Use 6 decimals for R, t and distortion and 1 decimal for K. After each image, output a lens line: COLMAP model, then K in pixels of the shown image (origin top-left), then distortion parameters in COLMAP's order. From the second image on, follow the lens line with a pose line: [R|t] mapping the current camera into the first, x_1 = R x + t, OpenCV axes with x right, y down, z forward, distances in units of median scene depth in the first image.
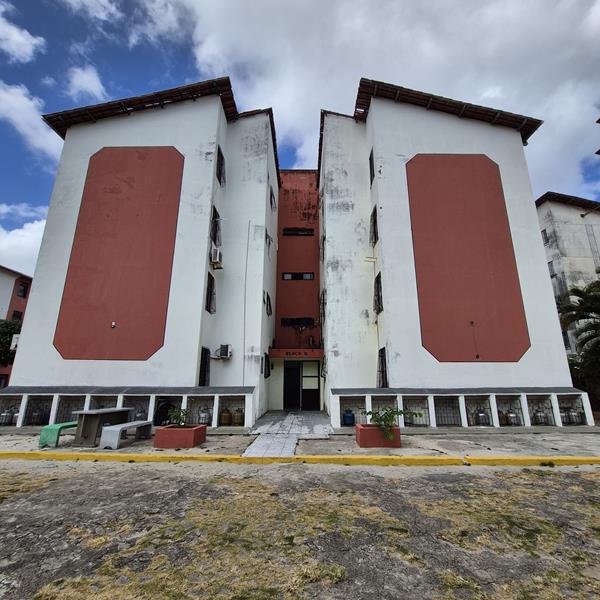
lens RADIAL K [[322.4, 0, 312.7], [0, 322.4, 299.3], [0, 0, 1]] dist [-0.021929, -0.000523]
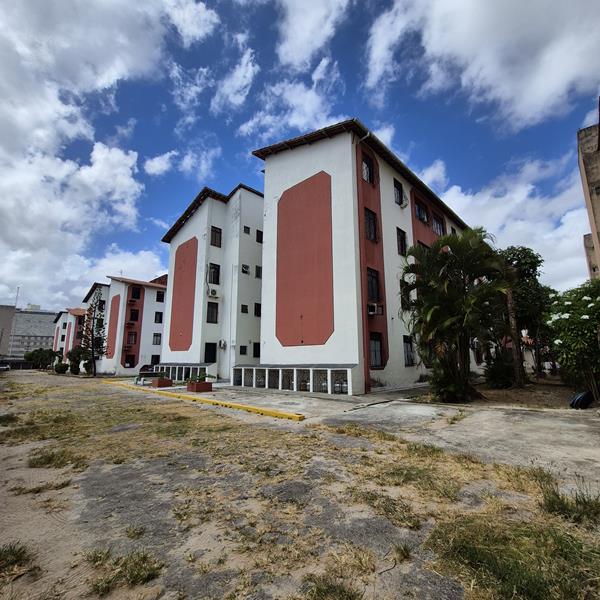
lens RADIAL K [[322.4, 0, 312.7], [0, 322.4, 299.3], [0, 0, 1]] dist [-0.021929, -0.000523]
pose [[0.716218, -0.135107, -0.684673, 1.296895], [0.183149, 0.983082, -0.002405, 0.012185], [0.673415, -0.123675, 0.728846, 0.051450]]
